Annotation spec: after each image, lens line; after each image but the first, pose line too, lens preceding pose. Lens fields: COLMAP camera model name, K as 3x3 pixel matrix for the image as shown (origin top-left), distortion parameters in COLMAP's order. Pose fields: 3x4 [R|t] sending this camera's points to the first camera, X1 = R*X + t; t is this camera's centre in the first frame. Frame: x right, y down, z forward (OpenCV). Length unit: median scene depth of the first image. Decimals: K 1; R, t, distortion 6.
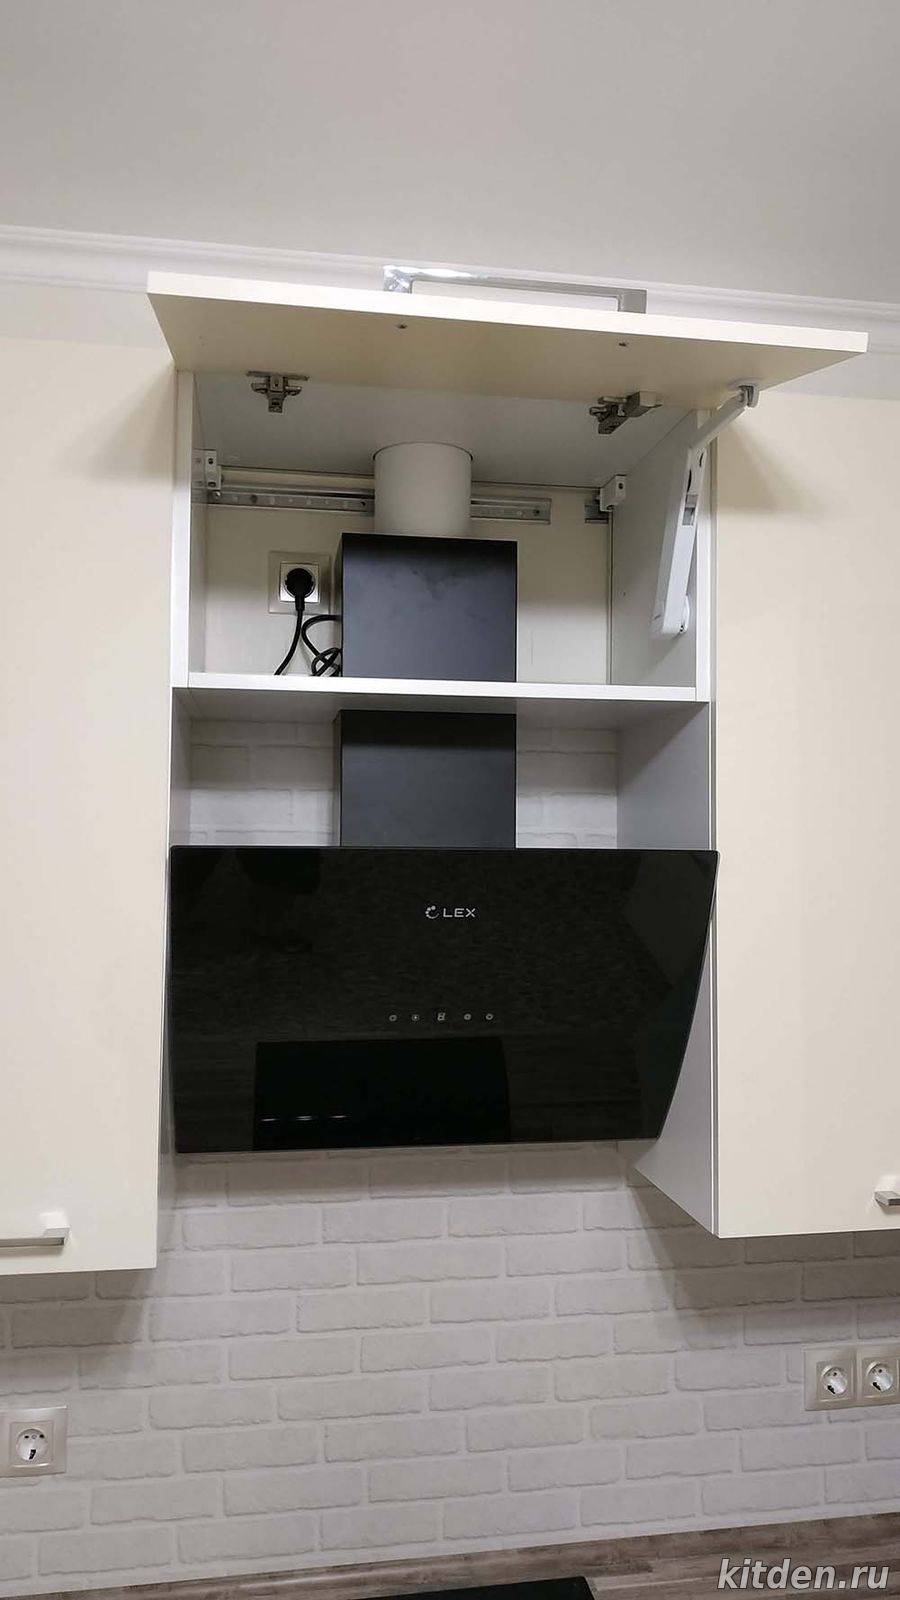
lens RADIAL K [[1131.5, 0, 444.5], [0, 1131.5, 796.8], [0, 0, 1]] dist [0.052195, -0.083338]
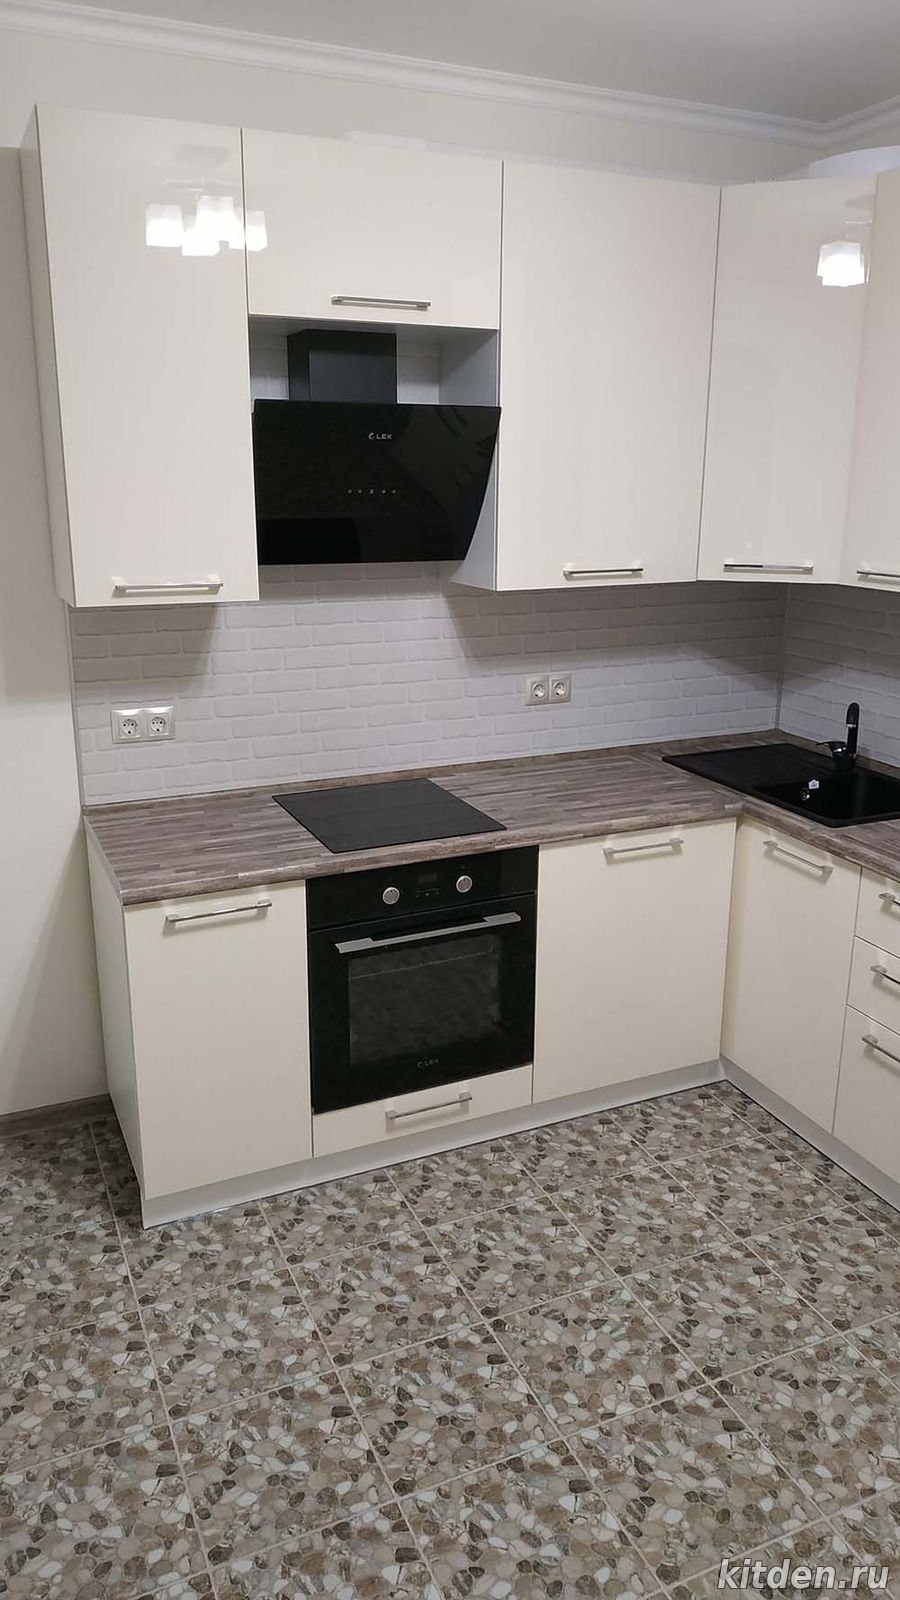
lens RADIAL K [[1131.5, 0, 442.4], [0, 1131.5, 791.6], [0, 0, 1]] dist [0.052195, -0.083338]
pose [[0.966208, -0.075979, 0.246310, -0.365904], [-0.005172, 0.949663, 0.313231, 0.053860], [-0.257710, -0.303921, 0.917179, -0.941642]]
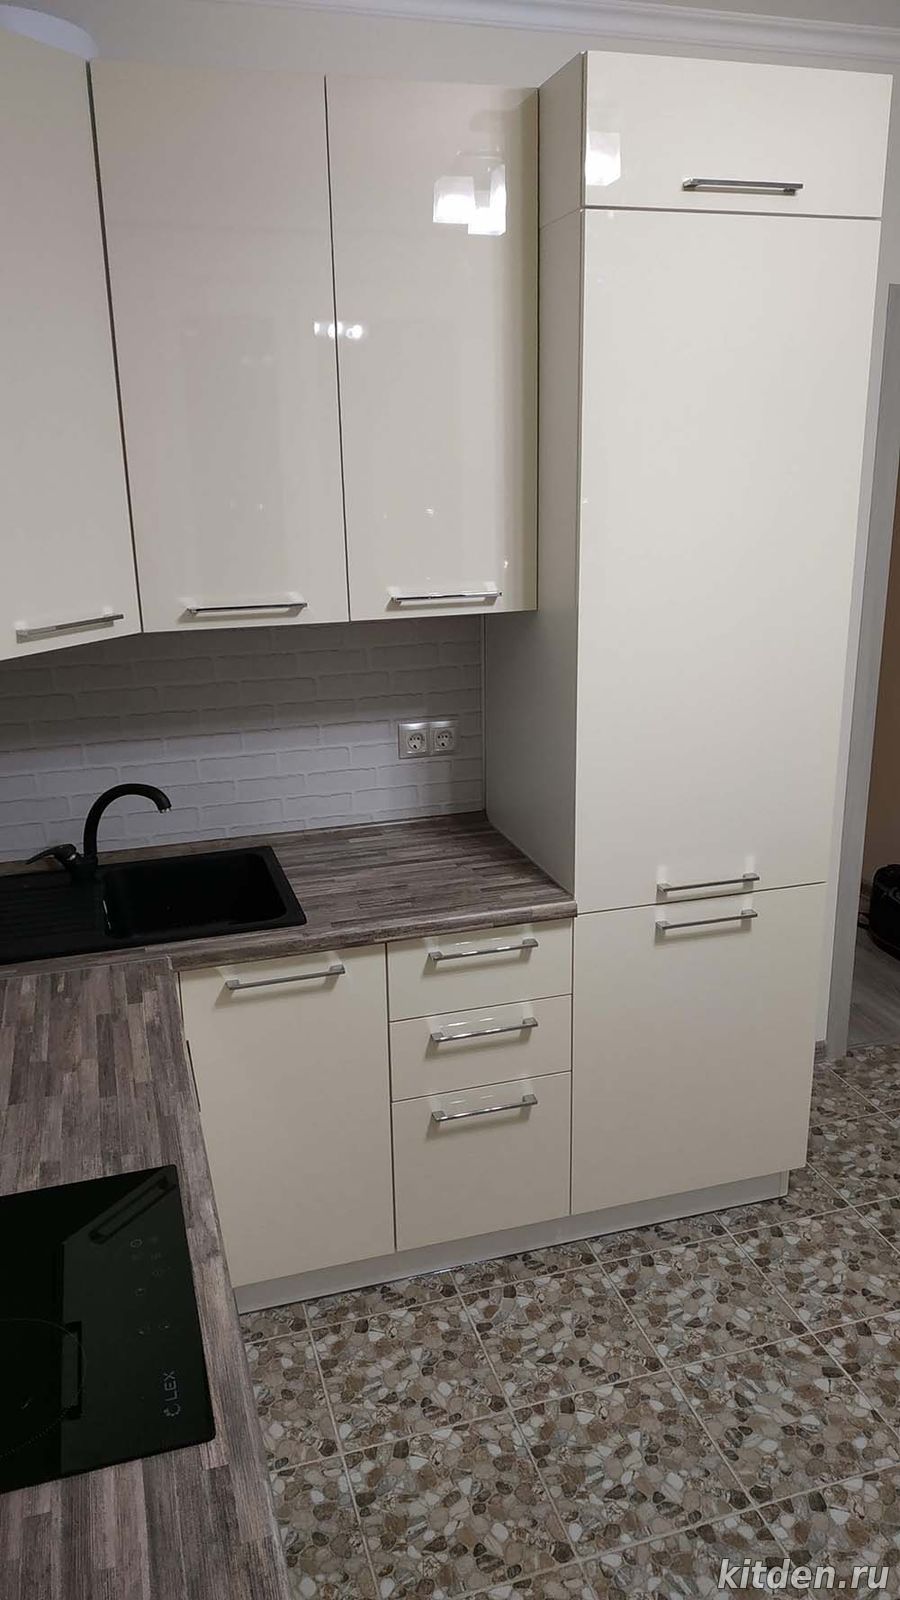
lens RADIAL K [[1131.5, 0, 454.3], [0, 1131.5, 795.8], [0, 0, 1]] dist [0.052195, -0.083338]
pose [[-0.135119, -0.284964, 0.948967, -0.674841], [-0.020698, 0.958353, 0.284835, 0.103442], [-0.990613, 0.018845, -0.135390, 0.571492]]
